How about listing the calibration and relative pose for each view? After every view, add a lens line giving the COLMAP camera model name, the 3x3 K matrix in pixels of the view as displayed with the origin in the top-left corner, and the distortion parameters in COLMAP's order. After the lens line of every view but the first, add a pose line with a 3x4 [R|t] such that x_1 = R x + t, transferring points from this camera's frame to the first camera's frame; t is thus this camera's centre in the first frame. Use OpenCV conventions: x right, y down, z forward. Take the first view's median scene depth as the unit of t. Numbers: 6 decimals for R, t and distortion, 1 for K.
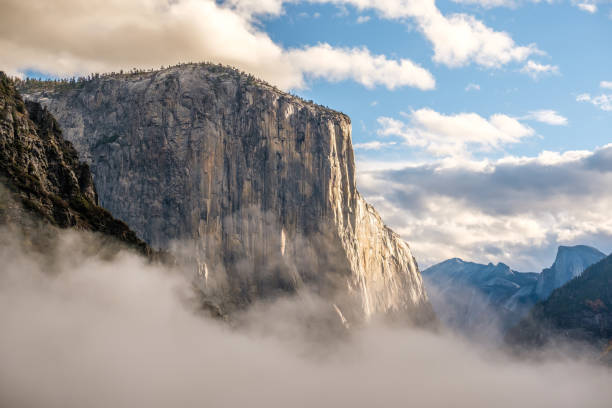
lens RADIAL K [[1123.8, 0, 306.0], [0, 1123.8, 204.0], [0, 0, 1]] dist [0.188926, 0.008958]
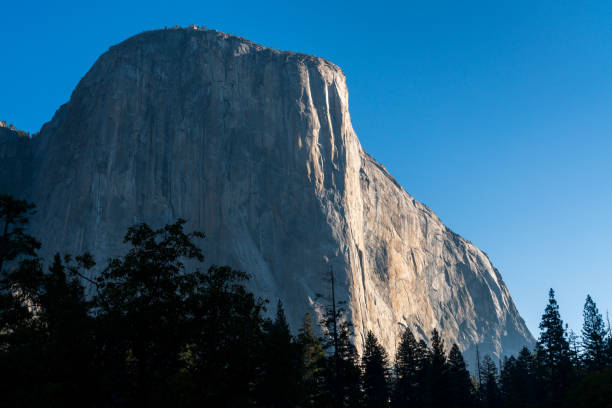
lens RADIAL K [[737.5, 0, 306.0], [0, 737.5, 204.0], [0, 0, 1]] dist [0.029617, 0.003126]
pose [[0.950515, -0.126310, -0.283844, 0.163791], [0.072364, 0.978506, -0.193106, 0.128781], [0.302134, 0.163010, 0.939225, 0.534650]]
